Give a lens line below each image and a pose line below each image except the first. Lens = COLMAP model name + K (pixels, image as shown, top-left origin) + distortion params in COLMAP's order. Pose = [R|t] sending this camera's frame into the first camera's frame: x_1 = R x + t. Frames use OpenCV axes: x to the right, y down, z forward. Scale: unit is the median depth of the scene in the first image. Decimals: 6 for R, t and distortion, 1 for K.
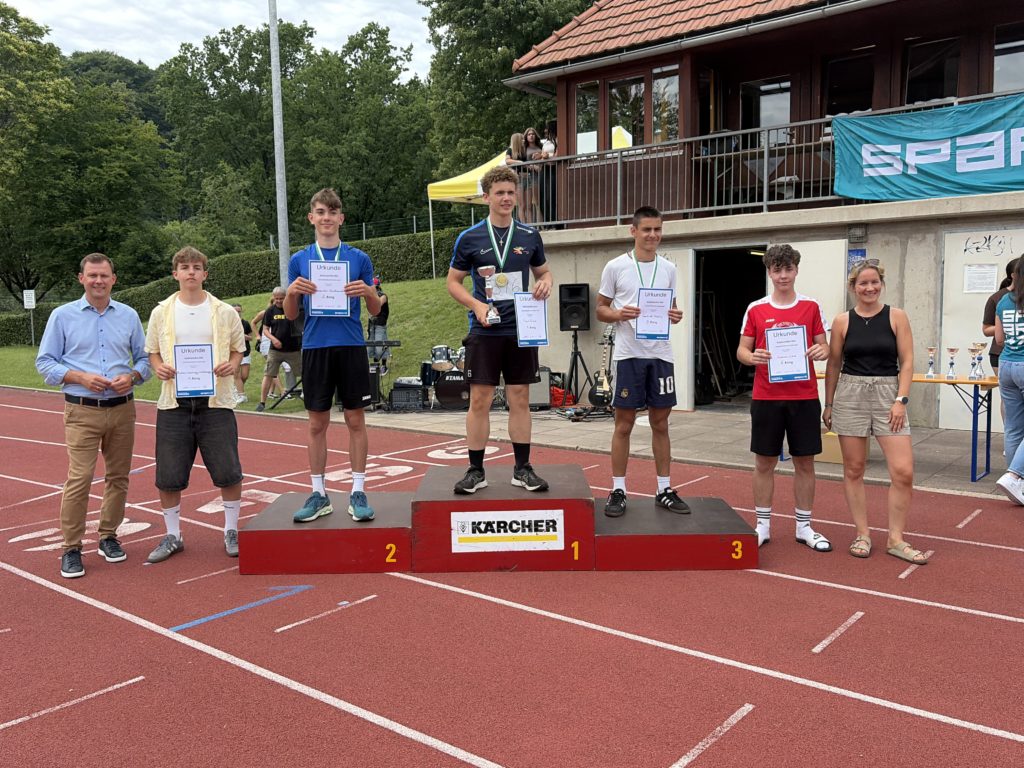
lens RADIAL K [[886.9, 0, 510.3], [0, 886.9, 386.2], [0, 0, 1]] dist [0.020512, -0.013535]
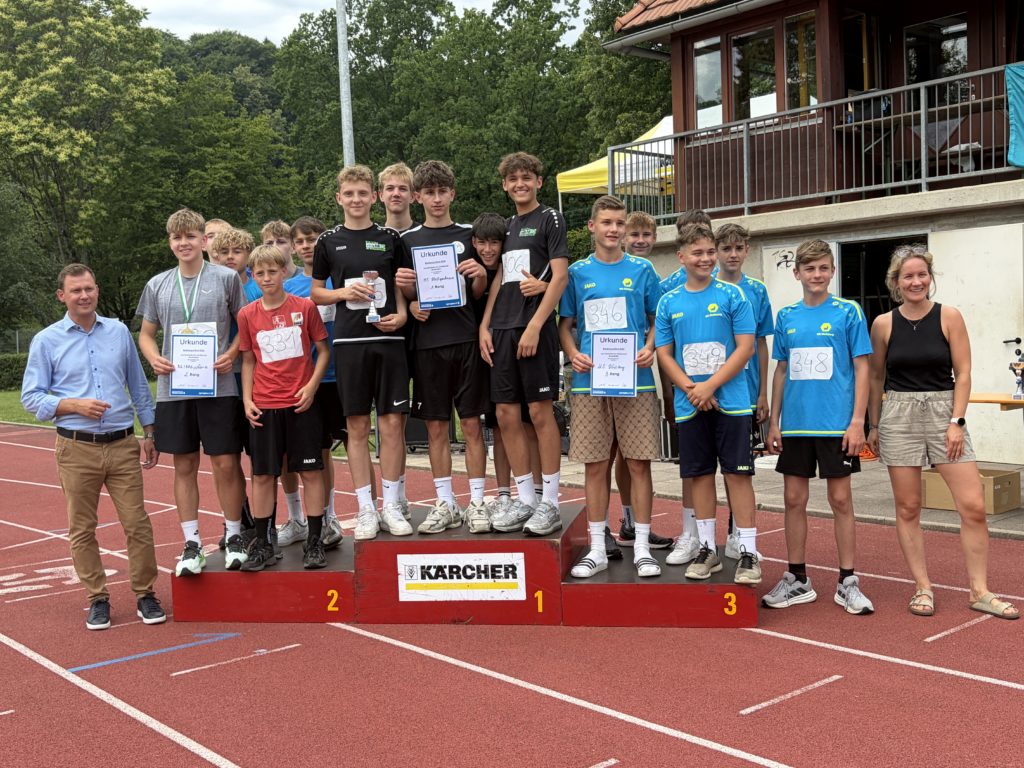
lens RADIAL K [[1155.4, 0, 517.5], [0, 1155.4, 387.7], [0, 0, 1]] dist [0.073826, -0.215480]
pose [[0.983187, -0.014015, -0.182062, 0.125942], [0.007115, 0.999233, -0.038498, 0.011082], [0.182462, 0.036555, 0.982533, -0.051382]]
